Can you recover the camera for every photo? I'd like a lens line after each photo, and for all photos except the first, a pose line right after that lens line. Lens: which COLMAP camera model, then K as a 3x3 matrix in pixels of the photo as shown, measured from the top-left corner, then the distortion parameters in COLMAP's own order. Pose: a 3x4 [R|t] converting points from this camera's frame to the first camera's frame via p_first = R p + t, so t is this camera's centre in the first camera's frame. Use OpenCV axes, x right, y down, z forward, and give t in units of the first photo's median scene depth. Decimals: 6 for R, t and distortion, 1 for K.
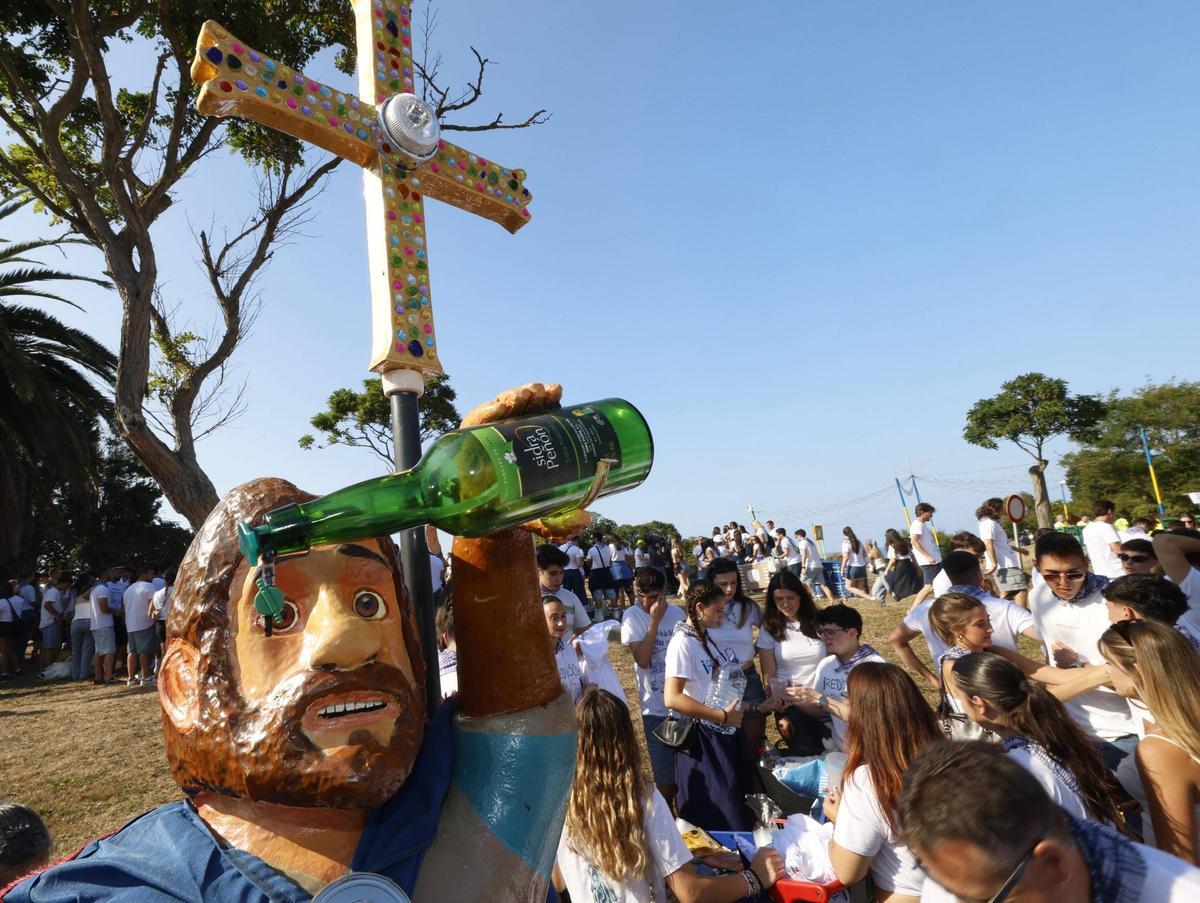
lens RADIAL K [[615.3, 0, 499.0], [0, 615.3, 464.9], [0, 0, 1]] dist [0.002643, 0.000132]
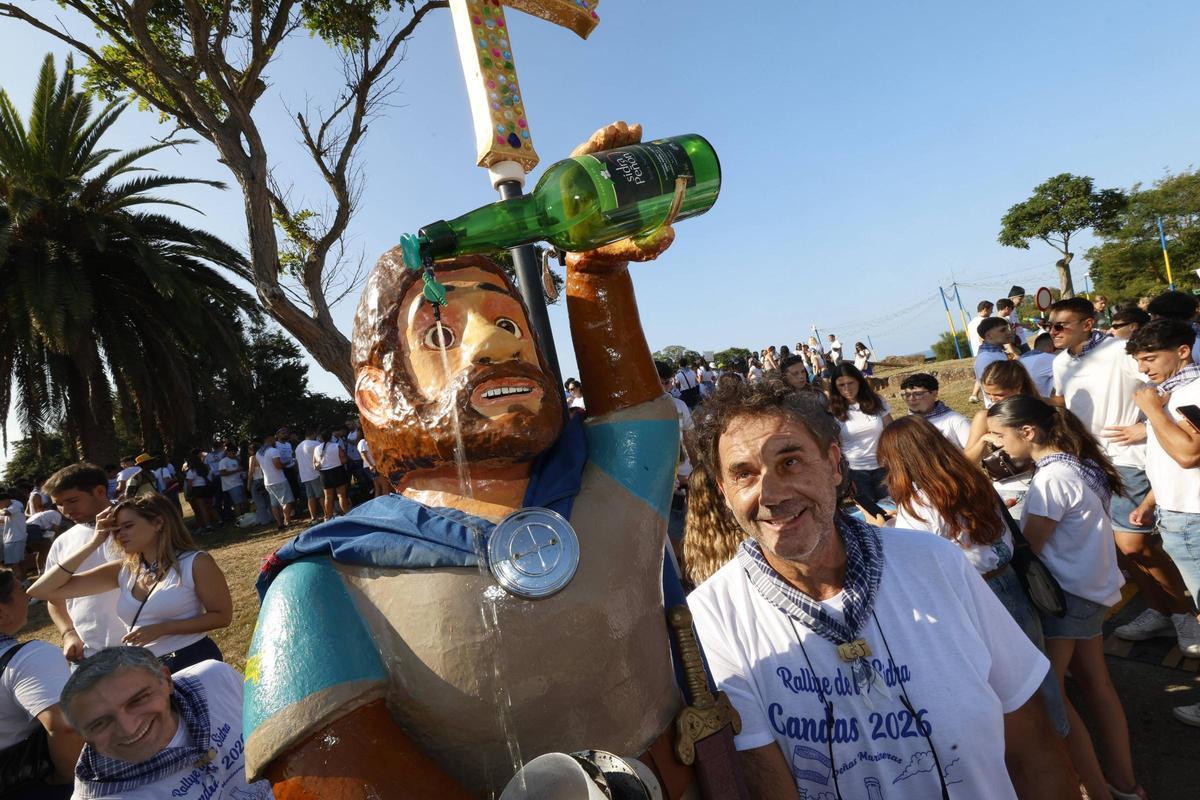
lens RADIAL K [[532.9, 0, 600.0], [0, 532.9, 400.0], [0, 0, 1]] dist [0.002693, 0.000374]
pose [[0.993896, -0.110120, -0.006647, -0.004248], [0.109789, 0.981394, 0.157517, 0.031357], [-0.010822, -0.157285, 0.987494, -0.016394]]
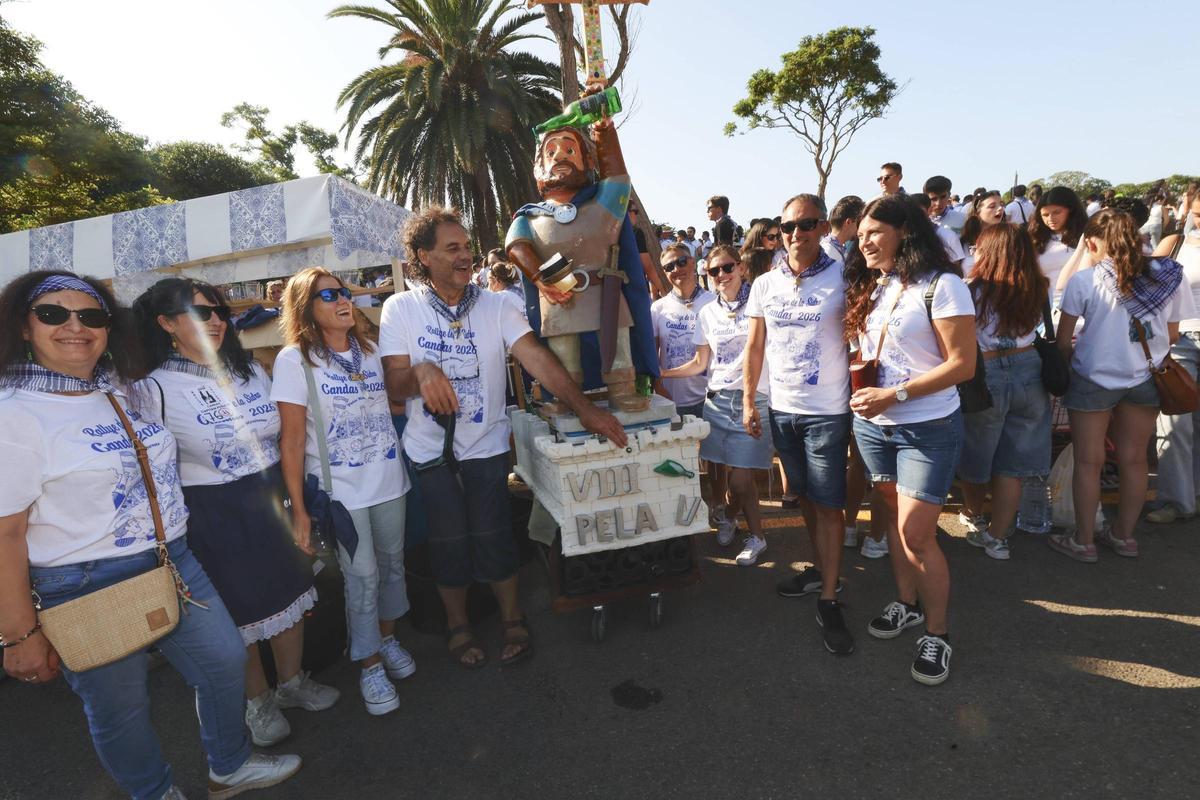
lens RADIAL K [[532.9, 0, 600.0], [0, 532.9, 400.0], [0, 0, 1]] dist [0.002693, 0.000374]
pose [[0.843332, 0.112562, -0.525472, 0.306302], [0.117586, 0.915472, 0.384819, 0.058380], [0.524370, -0.386318, 0.758811, -0.347819]]
